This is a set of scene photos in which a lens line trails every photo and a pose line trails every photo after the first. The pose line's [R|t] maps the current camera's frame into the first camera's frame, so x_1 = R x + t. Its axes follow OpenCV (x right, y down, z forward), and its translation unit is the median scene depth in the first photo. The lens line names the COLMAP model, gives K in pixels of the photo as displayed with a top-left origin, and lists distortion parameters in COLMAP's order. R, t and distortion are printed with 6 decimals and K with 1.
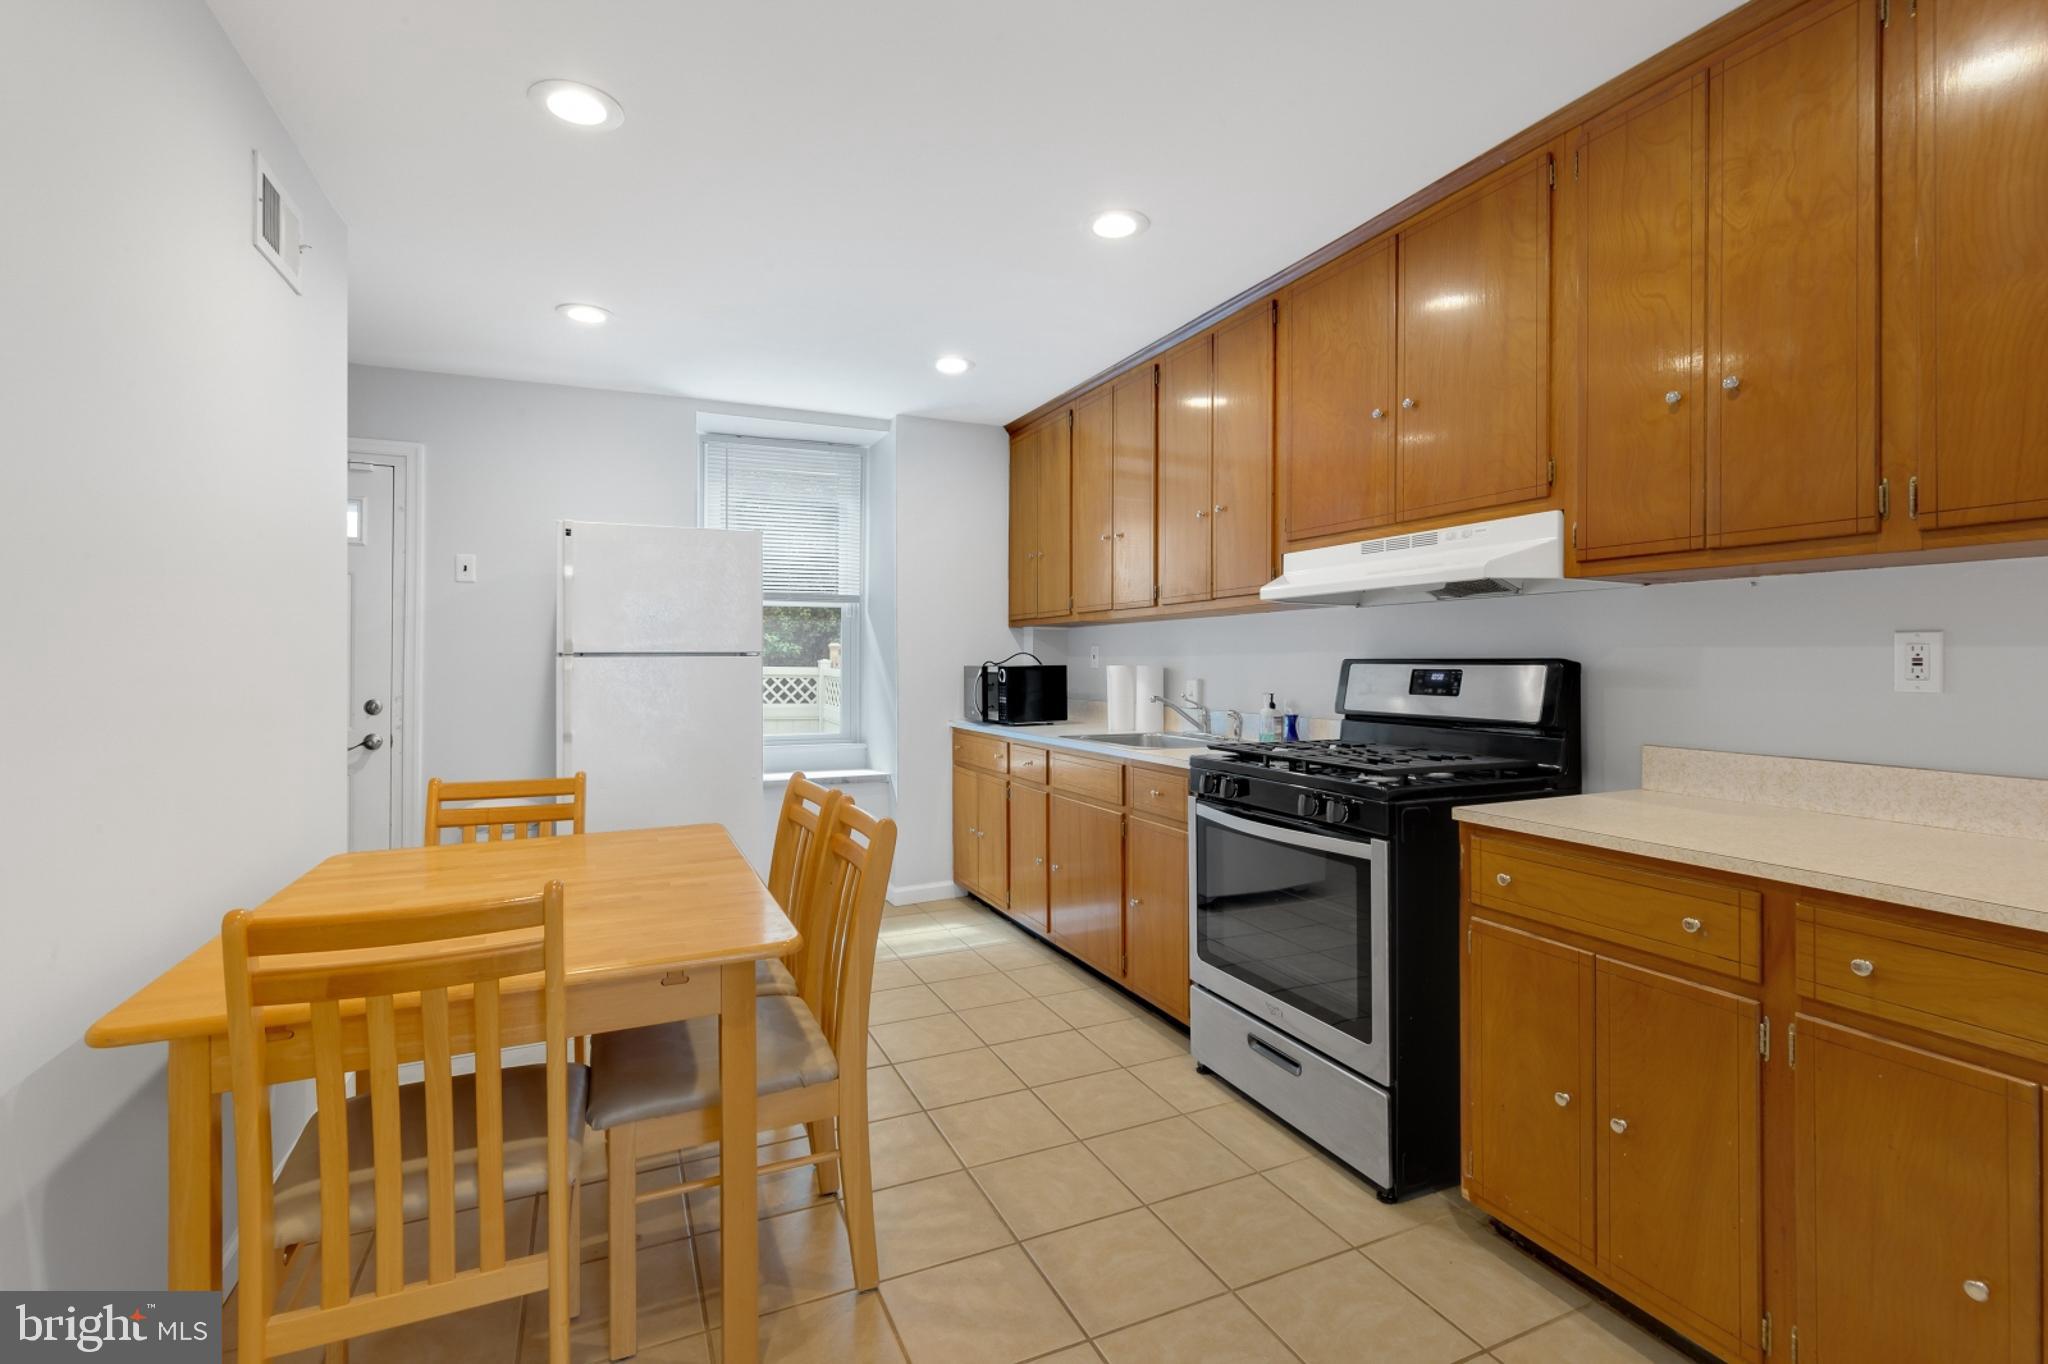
lens RADIAL K [[941.8, 0, 1007.1], [0, 941.8, 661.2], [0, 0, 1]] dist [0.007061, -0.003925]
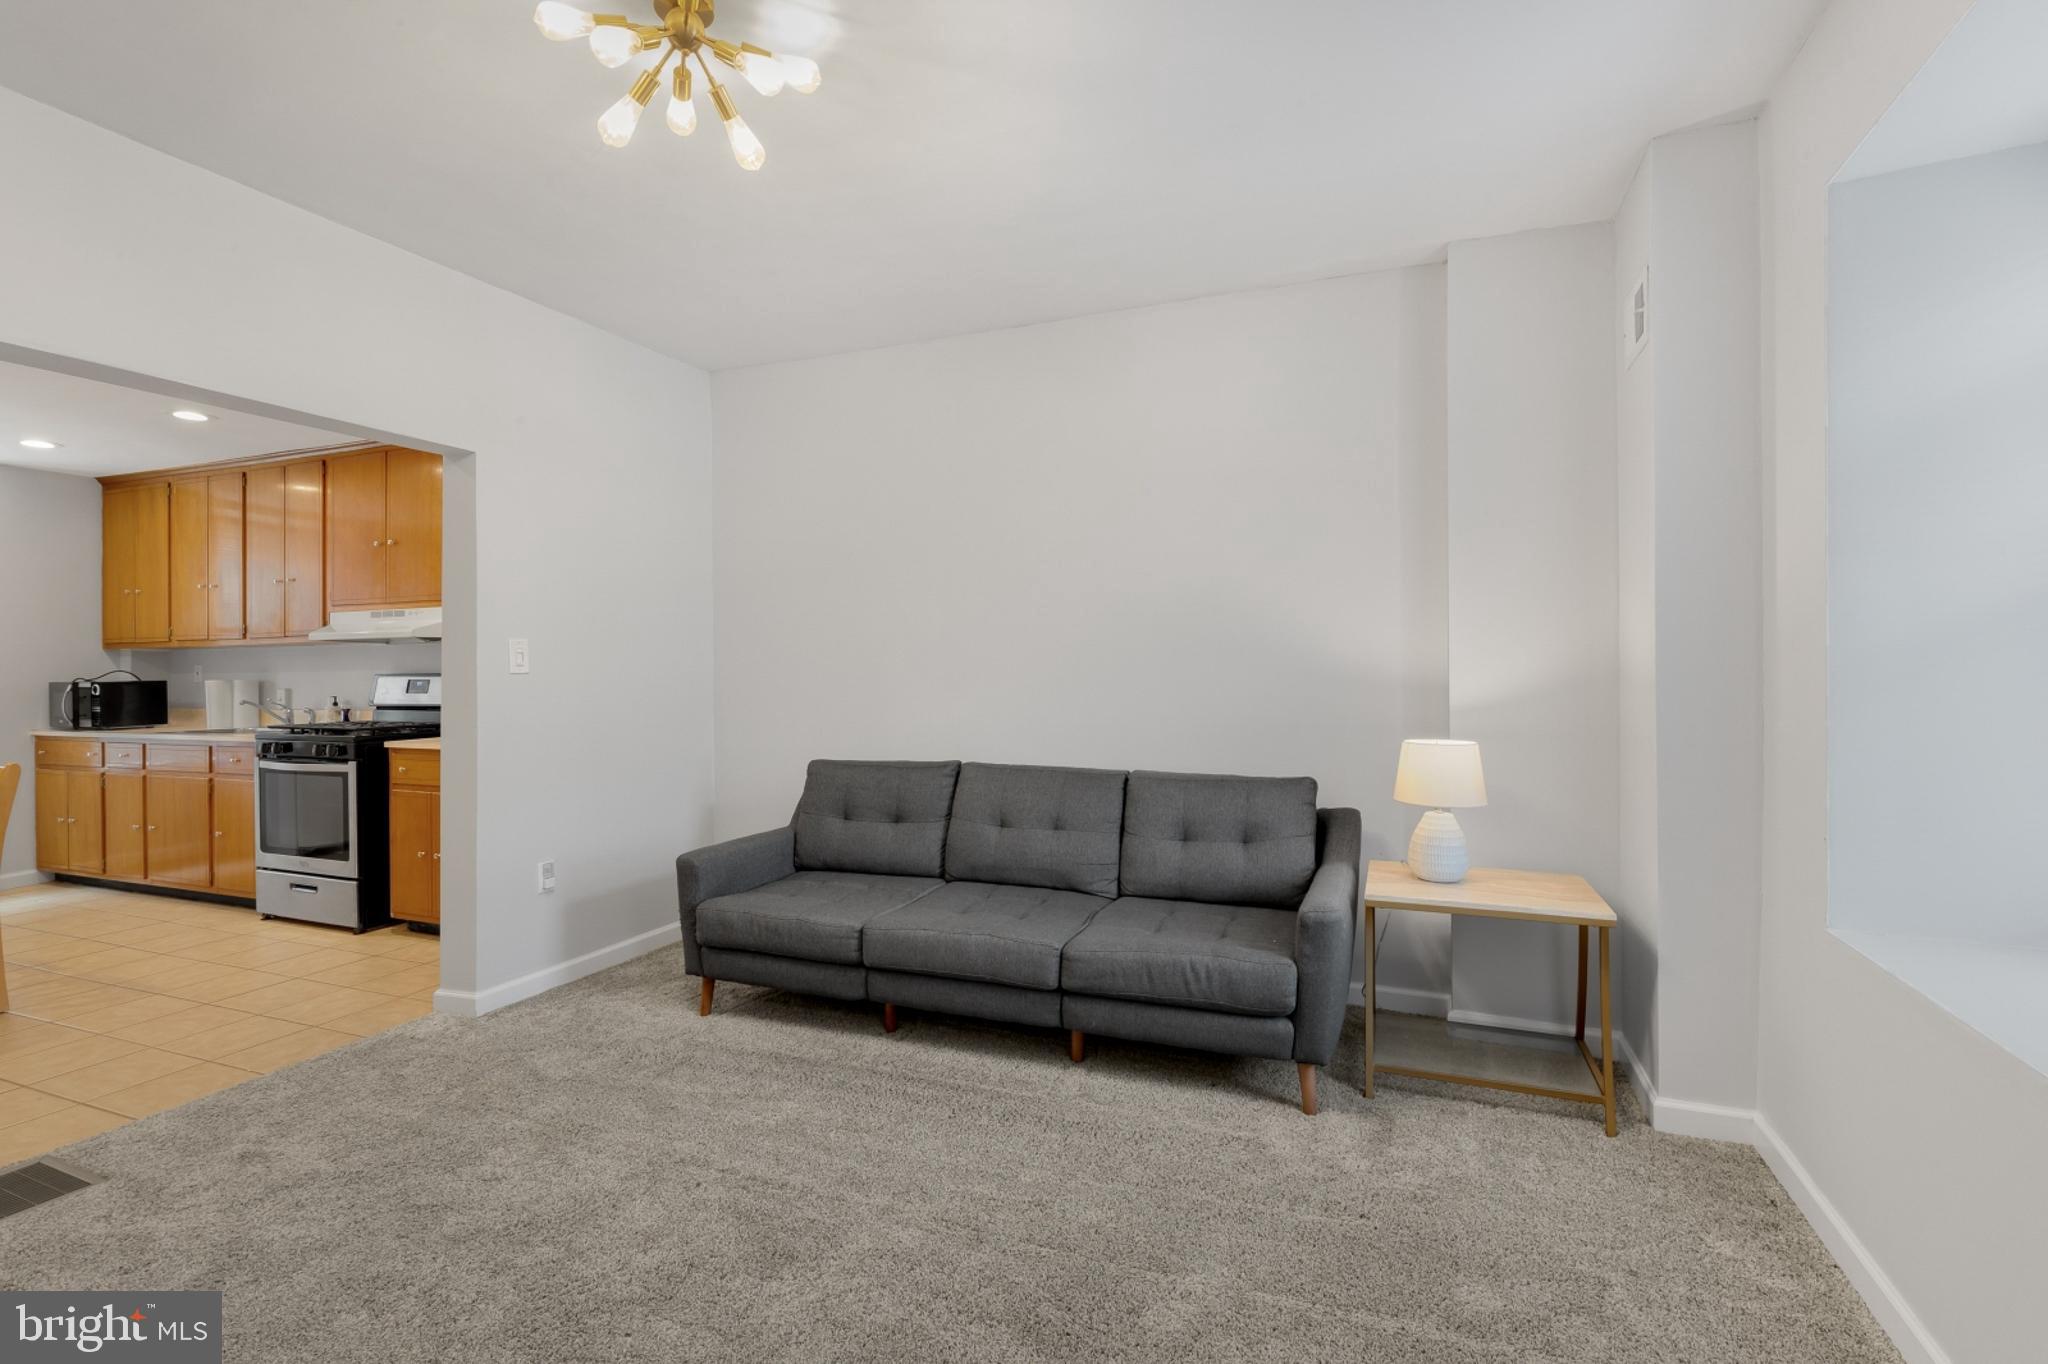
lens RADIAL K [[941.8, 0, 1057.0], [0, 941.8, 669.6], [0, 0, 1]] dist [0.007061, -0.003925]
pose [[0.705540, -0.008793, 0.708615, 0.007904], [0.009209, 0.999952, 0.003239, -0.003736], [-0.708610, 0.004241, 0.705588, -0.835688]]
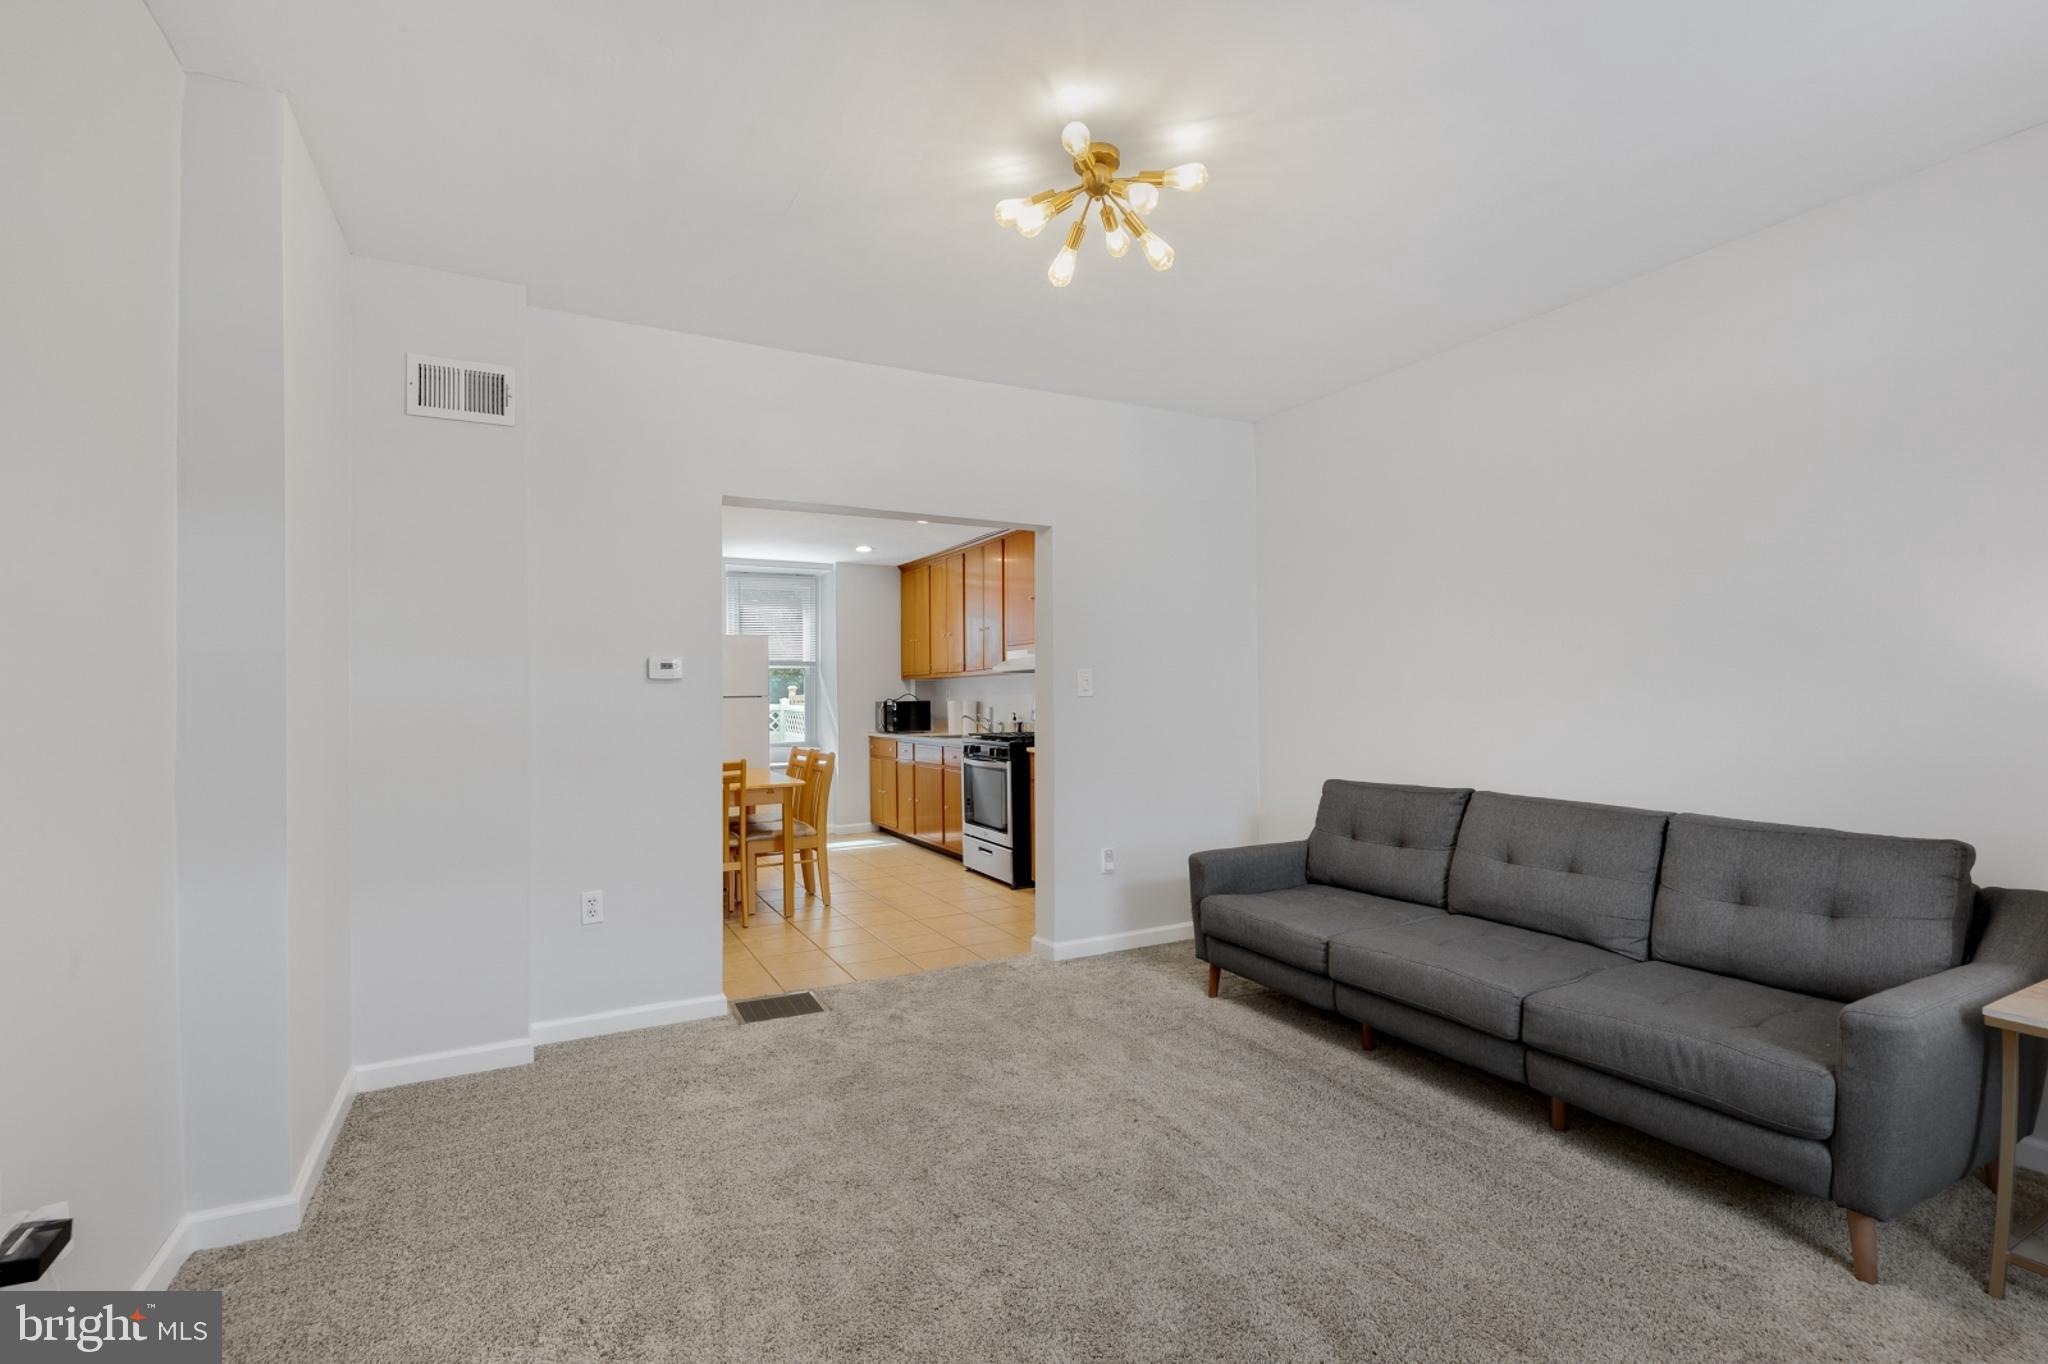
lens RADIAL K [[941.8, 0, 1044.8], [0, 941.8, 689.6], [0, 0, 1]] dist [0.007061, -0.003925]
pose [[0.995661, -0.012106, 0.092259, 0.128522], [0.012716, 0.999901, -0.006032, -0.003625], [-0.092177, 0.007179, 0.995717, -0.956779]]
